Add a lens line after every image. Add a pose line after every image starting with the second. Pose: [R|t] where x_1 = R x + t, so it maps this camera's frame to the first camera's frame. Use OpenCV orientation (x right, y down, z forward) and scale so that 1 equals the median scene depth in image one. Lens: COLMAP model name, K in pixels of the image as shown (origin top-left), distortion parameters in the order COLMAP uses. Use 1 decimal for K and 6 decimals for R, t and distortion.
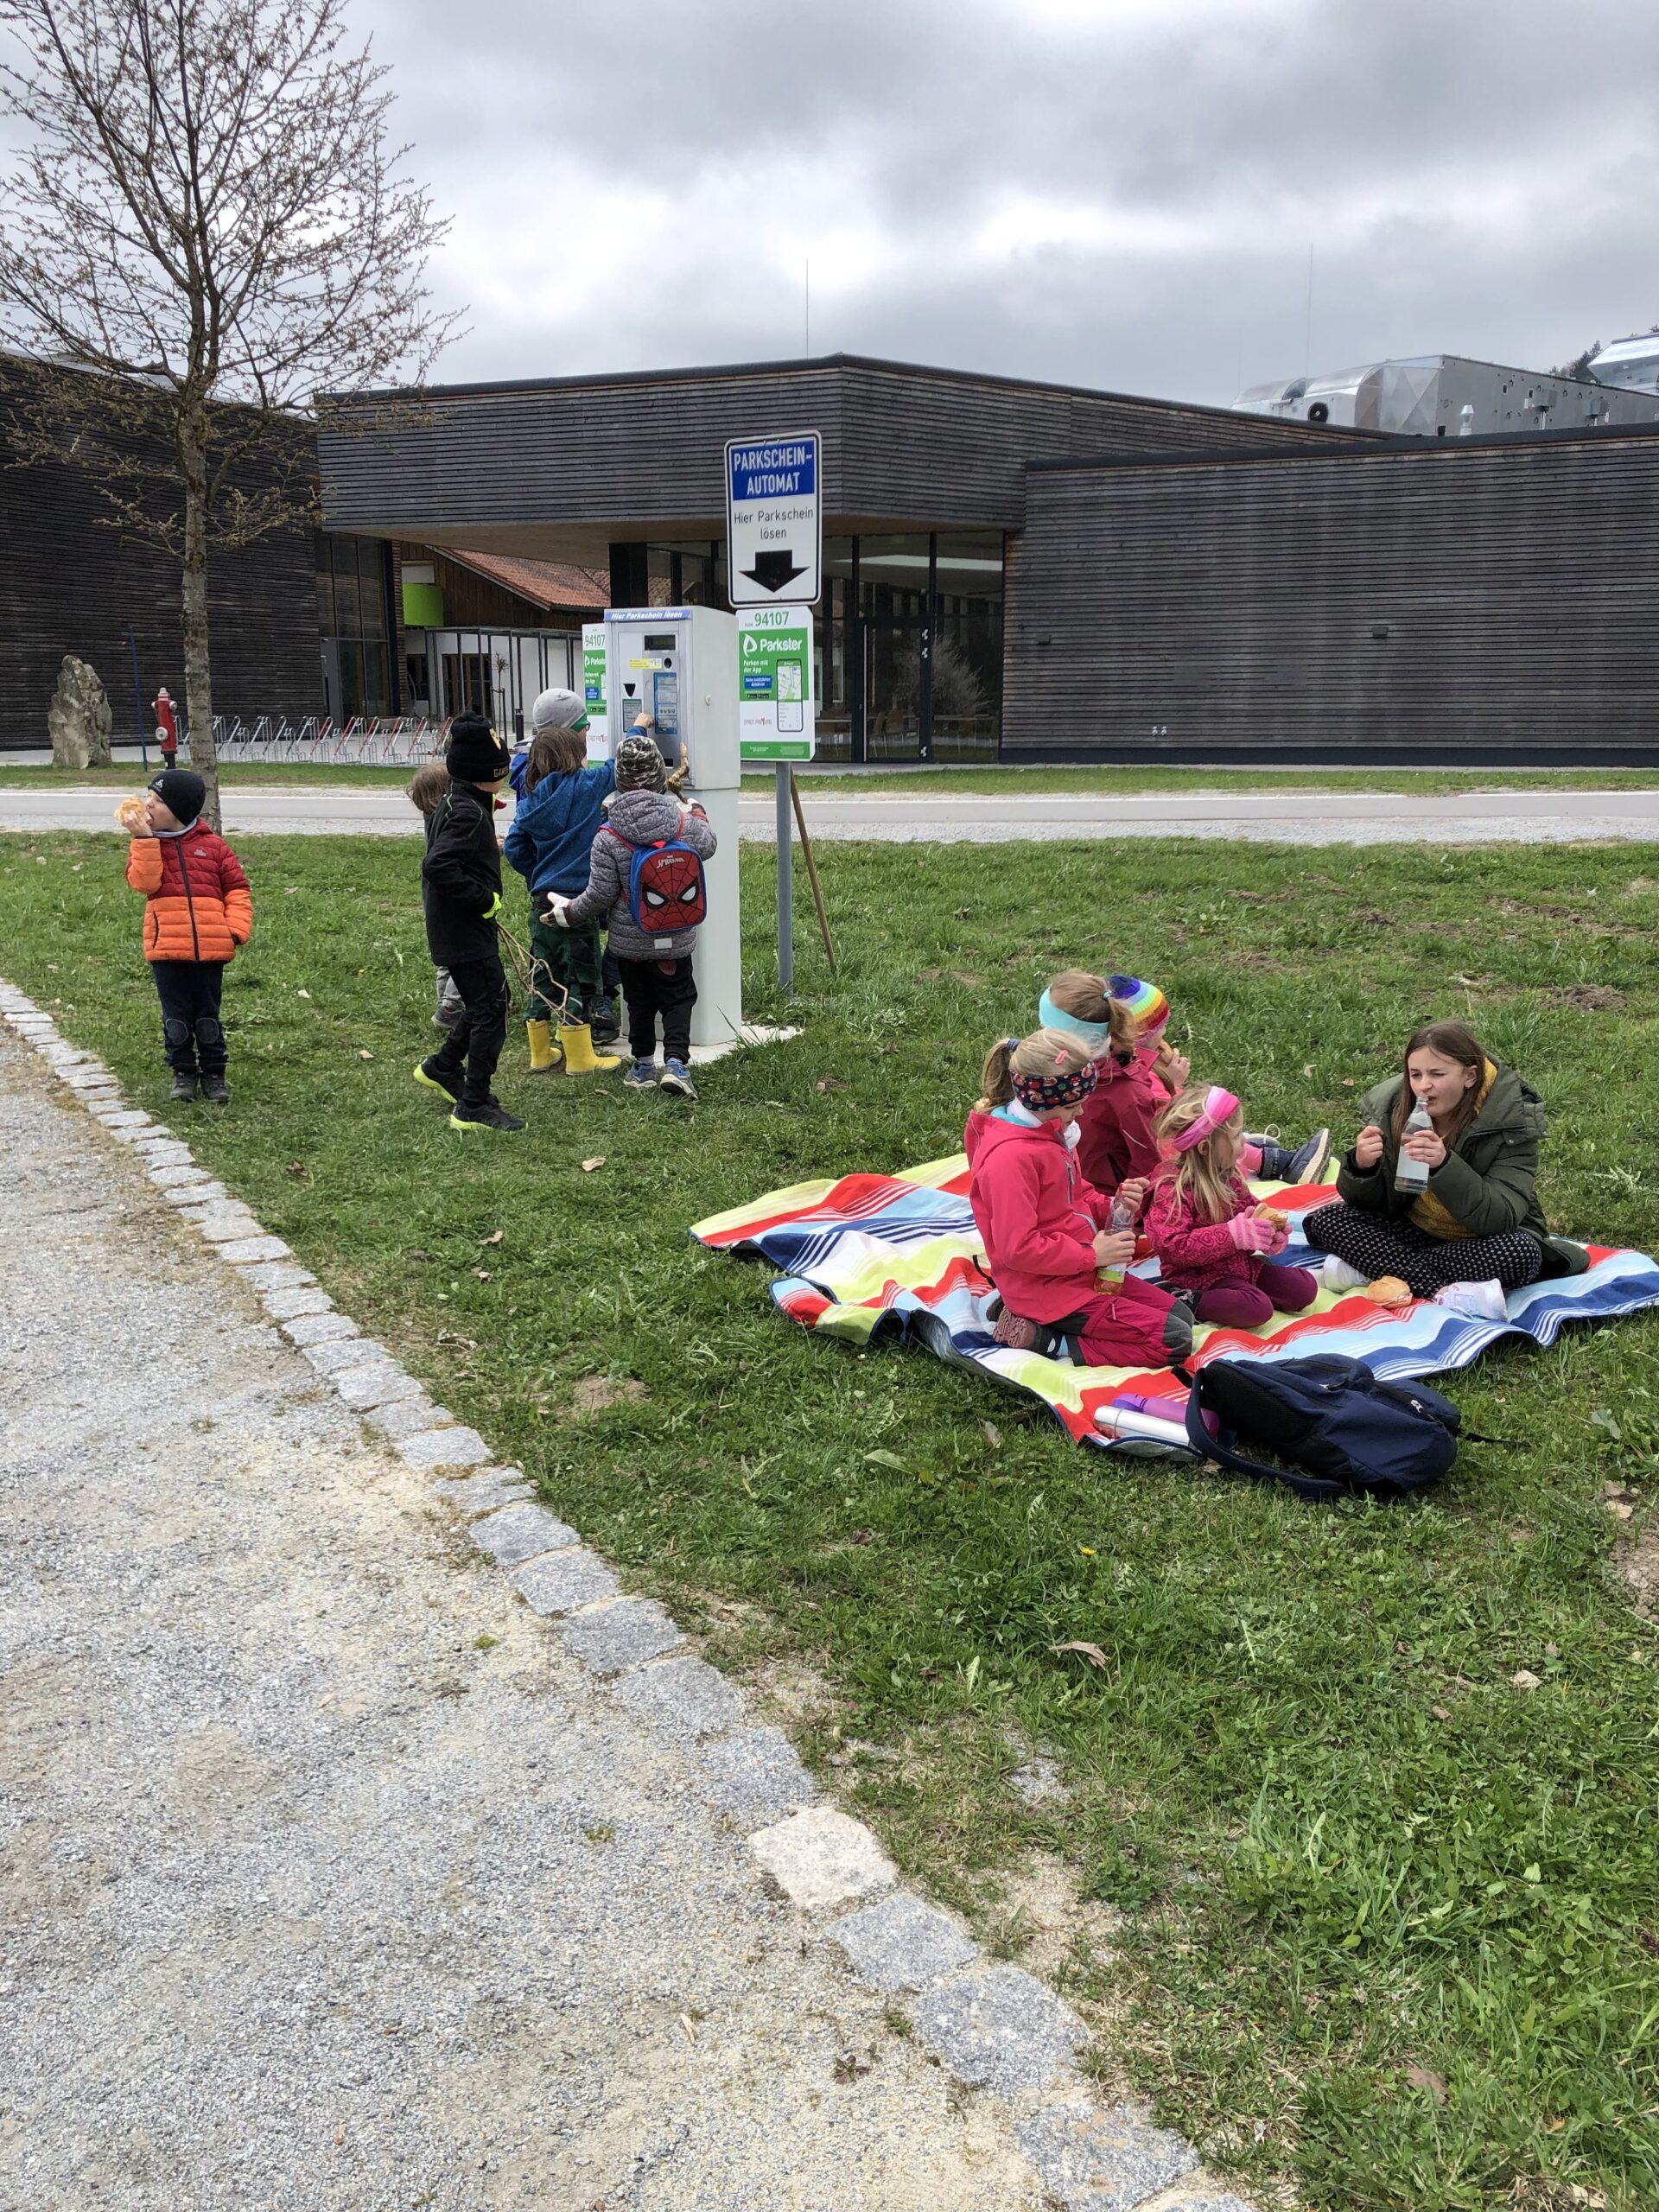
lens RADIAL K [[1747.4, 0, 864.0], [0, 1747.4, 1105.2], [0, 0, 1]] dist [0.001801, 0.030062]
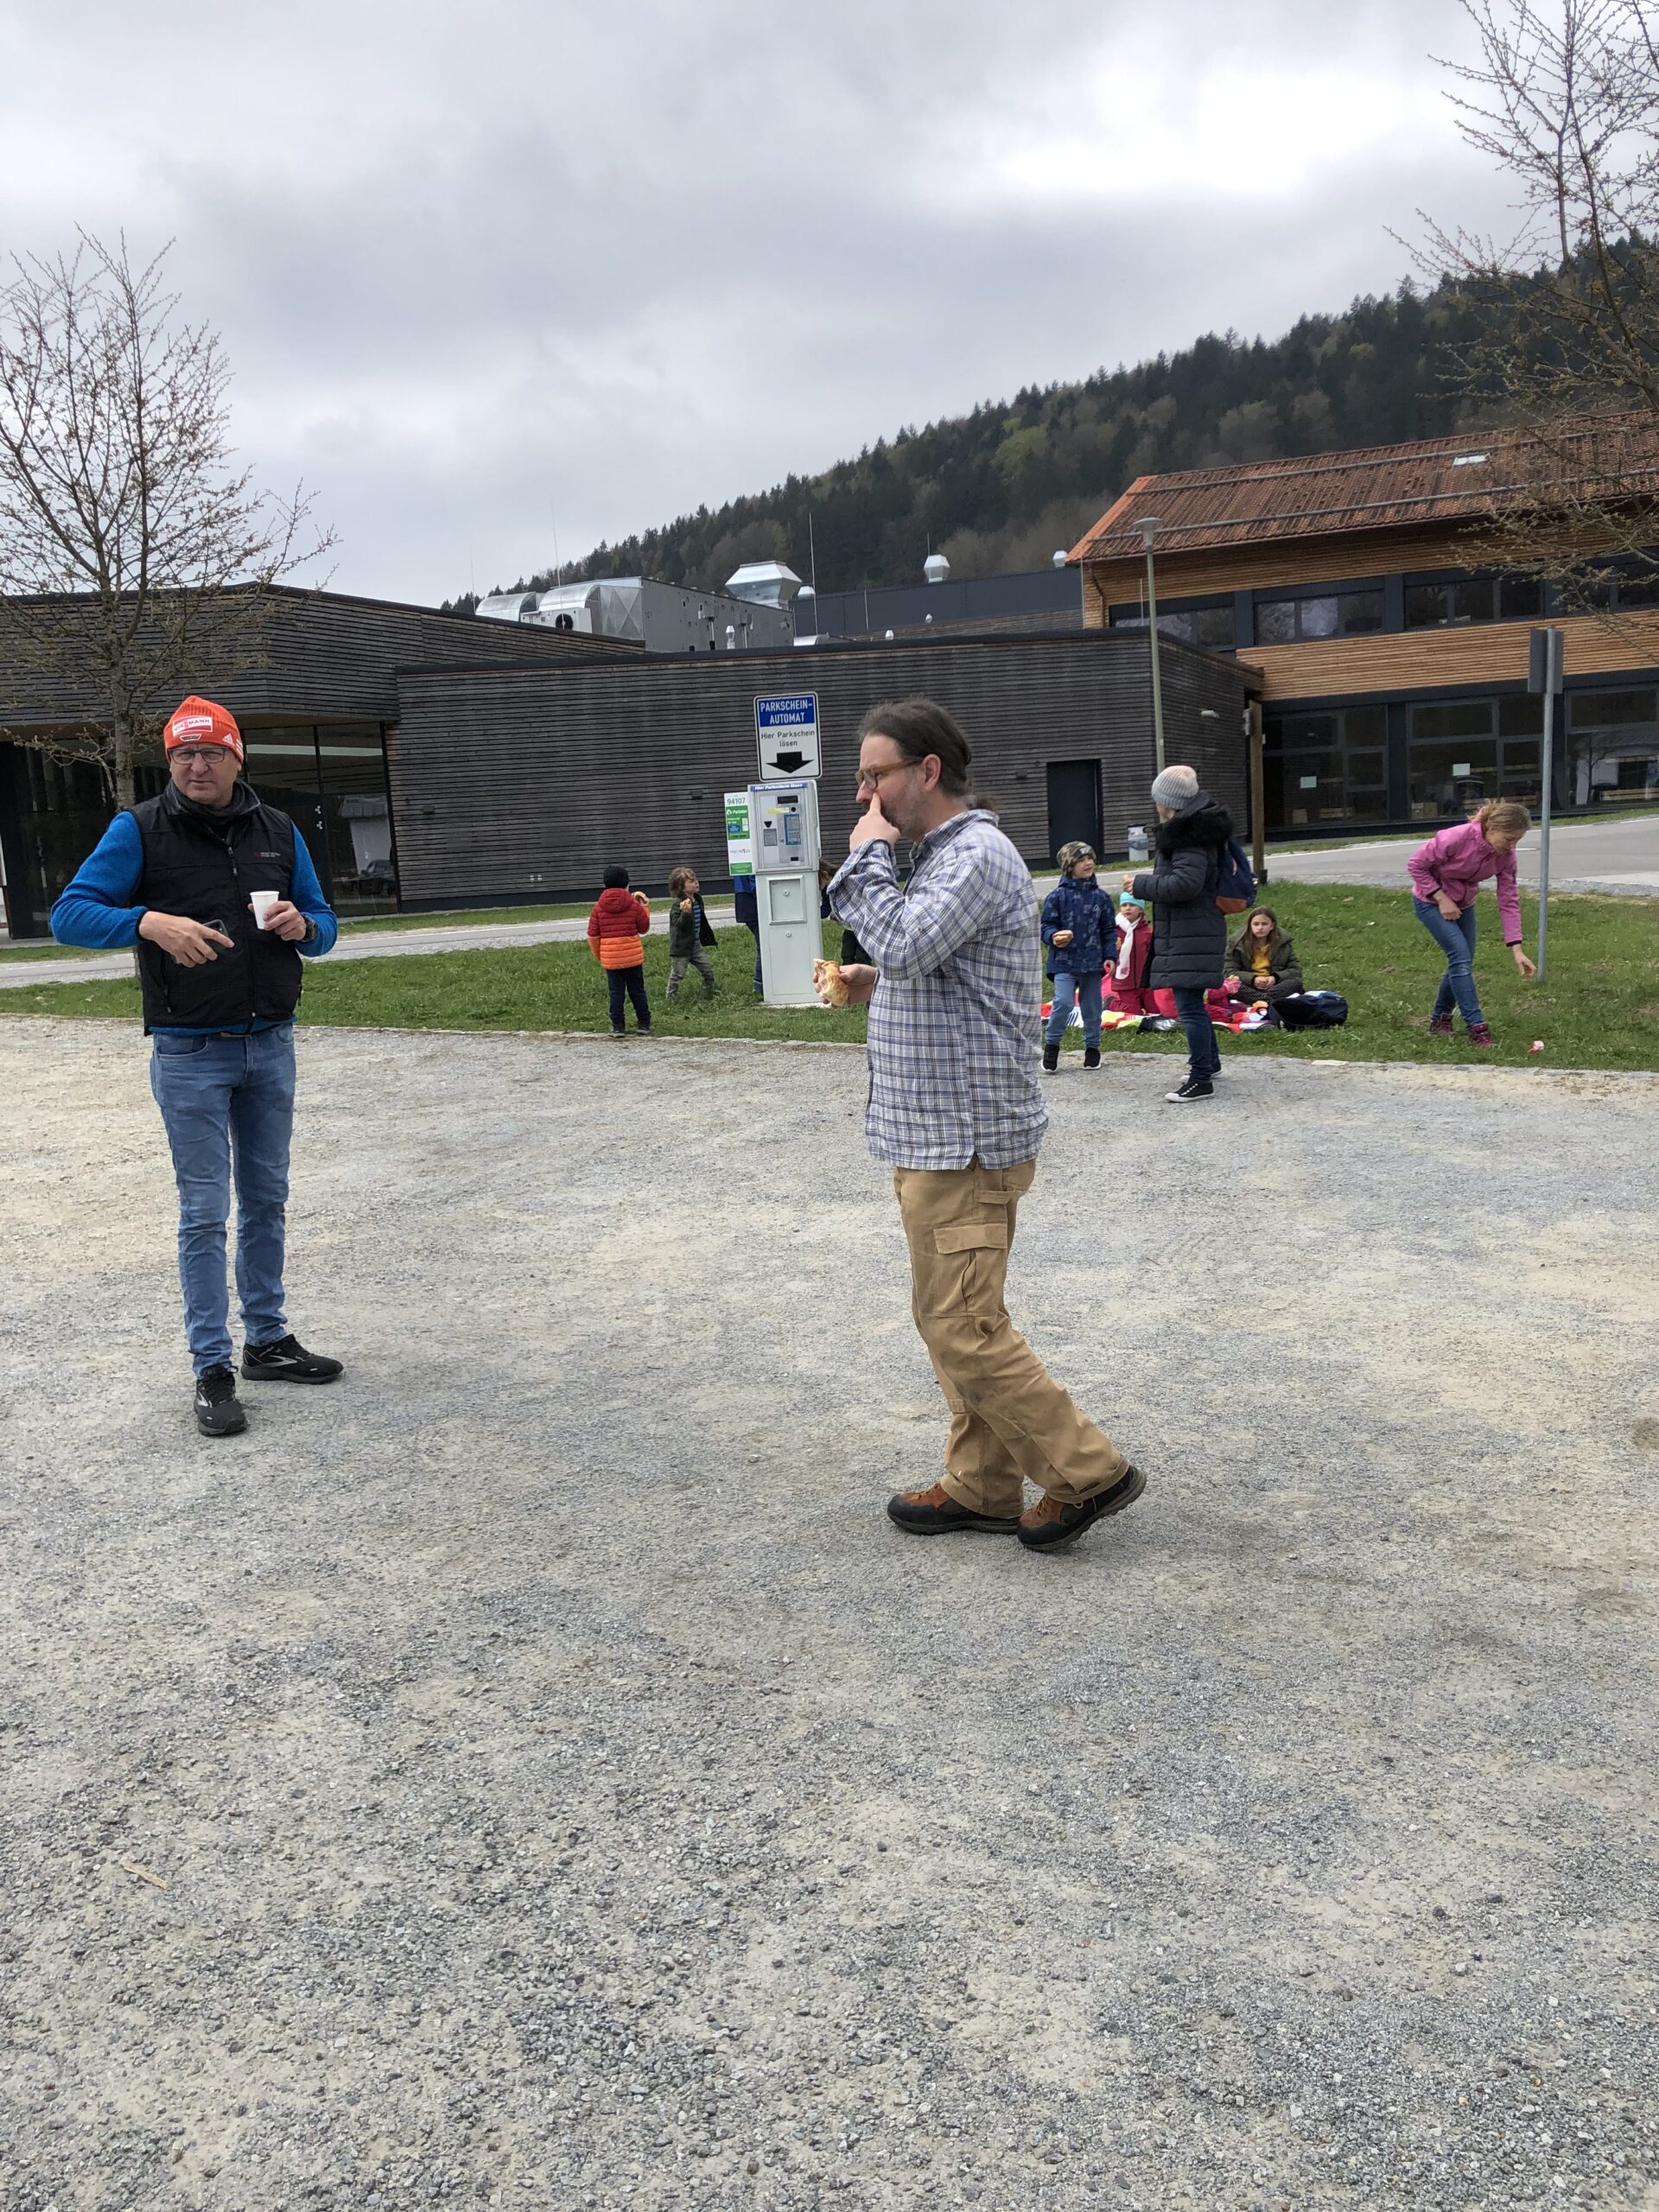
lens RADIAL K [[1747.4, 0, 864.0], [0, 1747.4, 1105.2], [0, 0, 1]] dist [0.001801, 0.030062]
pose [[0.869429, -0.126627, 0.477556, -0.928078], [0.170320, 0.984164, -0.049124, 0.167548], [-0.463772, 0.124047, 0.877227, -0.654473]]
